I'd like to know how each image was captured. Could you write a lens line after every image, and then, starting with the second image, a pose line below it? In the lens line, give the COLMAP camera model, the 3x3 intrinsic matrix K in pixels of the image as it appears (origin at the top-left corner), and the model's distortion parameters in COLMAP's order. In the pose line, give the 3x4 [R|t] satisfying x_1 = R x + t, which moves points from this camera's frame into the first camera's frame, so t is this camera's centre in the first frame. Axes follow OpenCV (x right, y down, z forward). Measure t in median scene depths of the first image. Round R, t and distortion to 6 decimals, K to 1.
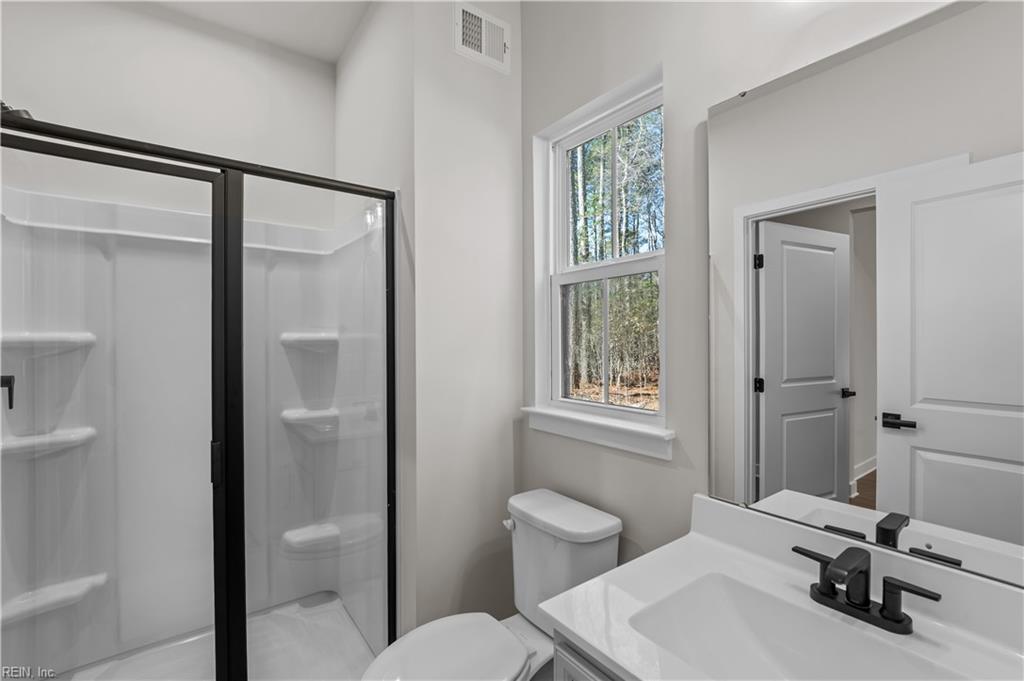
lens RADIAL K [[450.7, 0, 514.2], [0, 450.7, 335.7], [0, 0, 1]] dist [-0.014805, -0.000007]
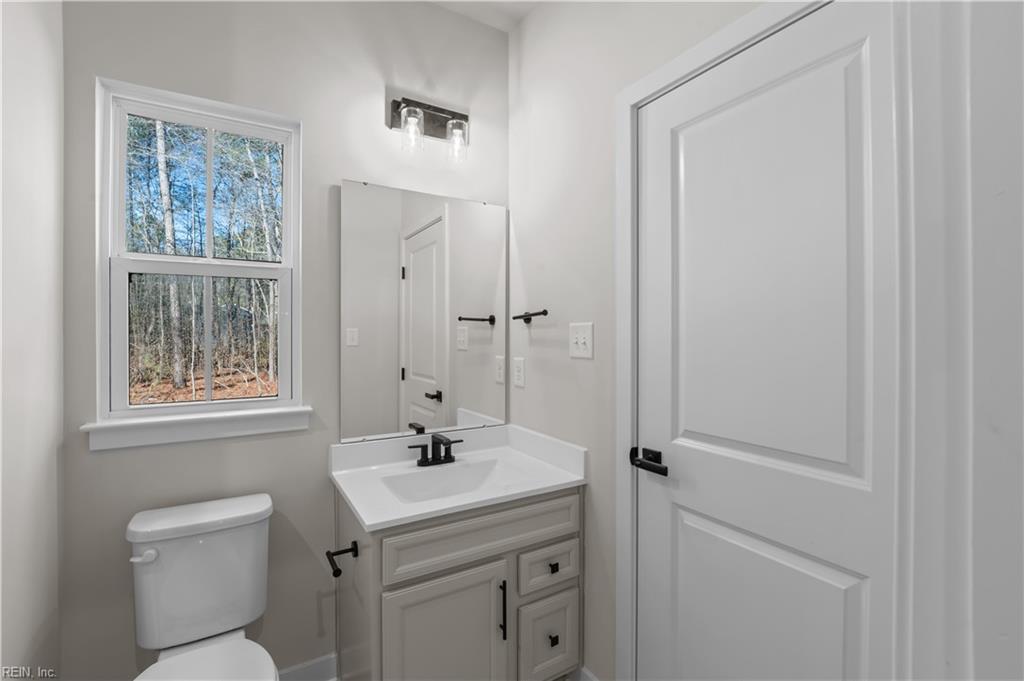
lens RADIAL K [[450.7, 0, 514.2], [0, 450.7, 335.7], [0, 0, 1]] dist [-0.014805, -0.000007]
pose [[0.110053, 0.006445, 0.993905, -0.858568], [-0.008831, 0.999946, -0.005506, 0.006090], [-0.993886, -0.008171, 0.110104, 0.246416]]
